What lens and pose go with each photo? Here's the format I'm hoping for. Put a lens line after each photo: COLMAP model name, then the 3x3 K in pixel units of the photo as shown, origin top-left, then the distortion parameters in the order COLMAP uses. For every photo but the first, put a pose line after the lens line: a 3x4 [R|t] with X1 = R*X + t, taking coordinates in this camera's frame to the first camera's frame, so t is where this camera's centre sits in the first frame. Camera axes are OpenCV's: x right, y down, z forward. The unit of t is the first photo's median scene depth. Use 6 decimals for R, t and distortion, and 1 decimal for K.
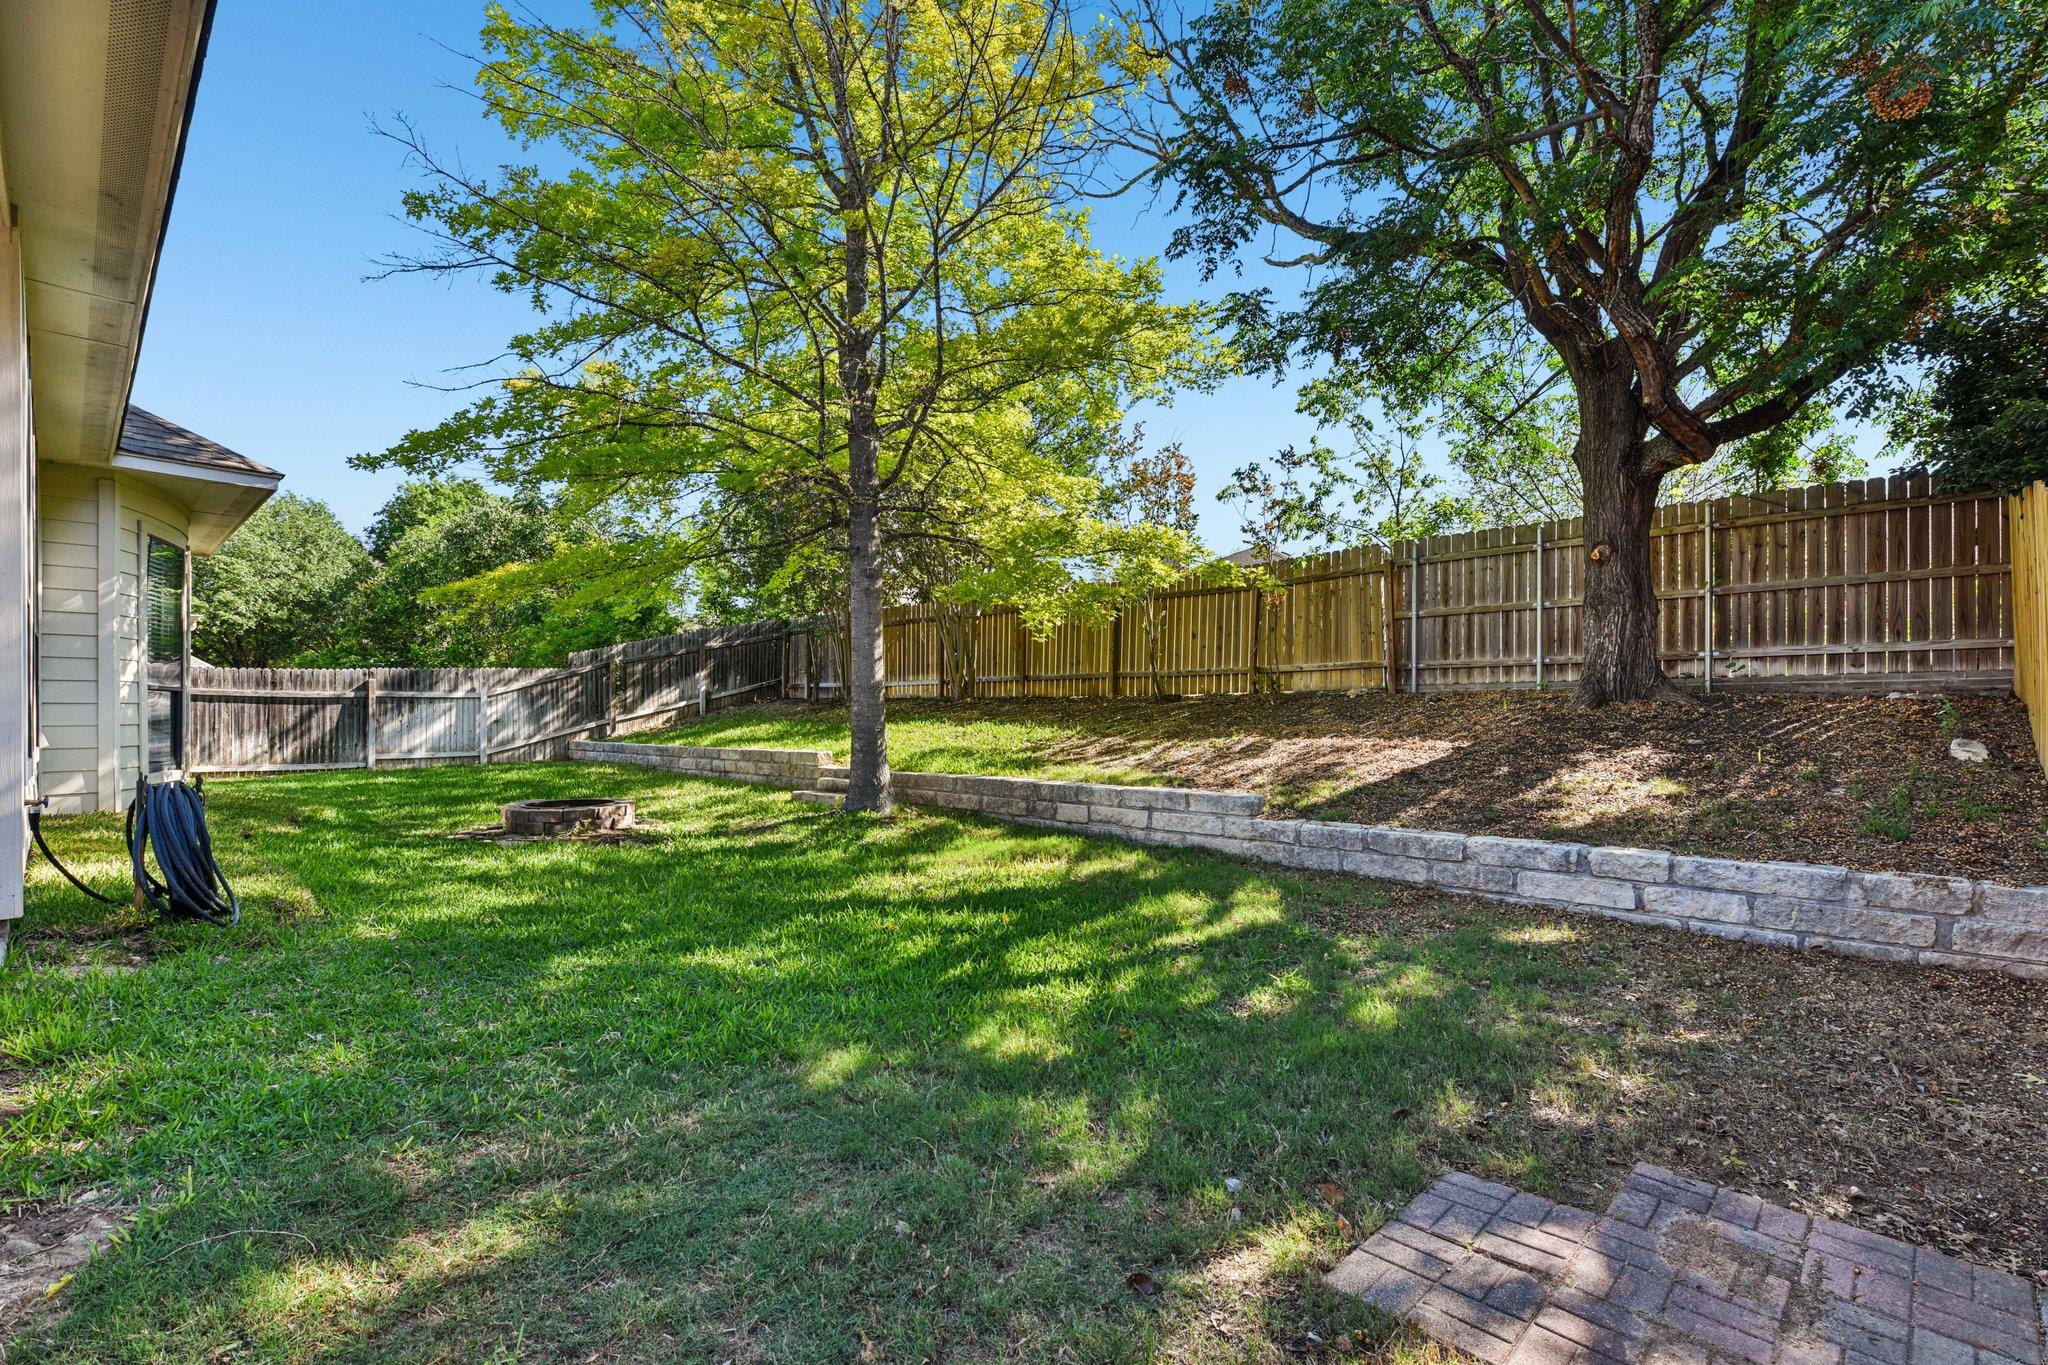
lens RADIAL K [[916.5, 0, 1022.7], [0, 916.5, 693.3], [0, 0, 1]] dist [-0.000089, -0.000235]
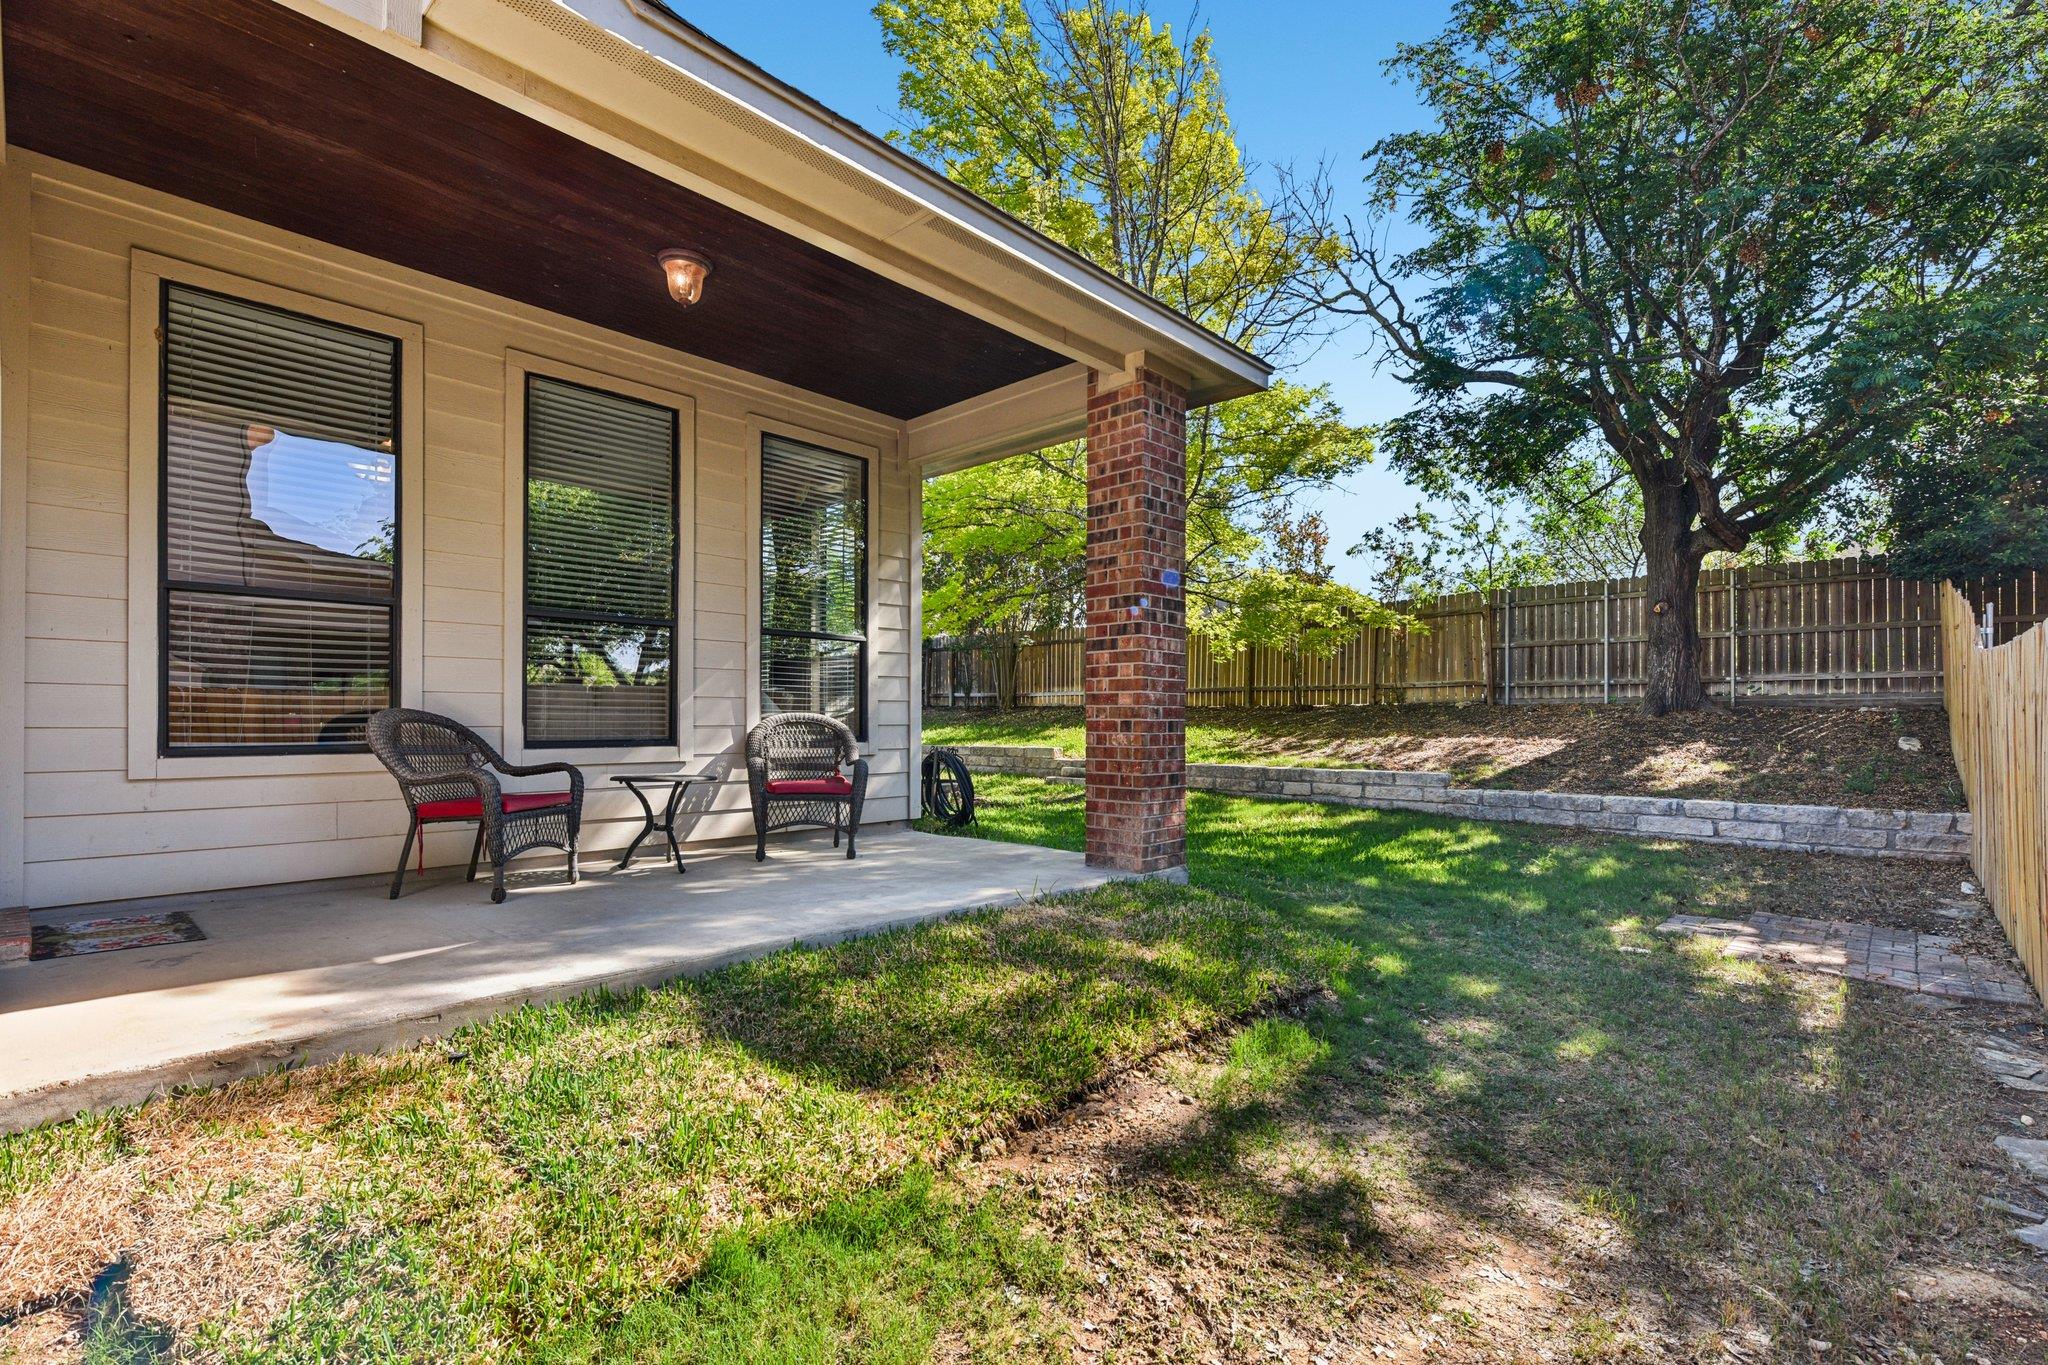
lens RADIAL K [[916.5, 0, 1025.0], [0, 916.5, 689.1], [0, 0, 1]] dist [-0.000089, -0.000235]
pose [[0.999810, 0.005641, 0.018632, -0.386854], [-0.005399, 0.999900, -0.013039, -0.002968], [-0.018704, 0.012936, 0.999741, -0.407821]]
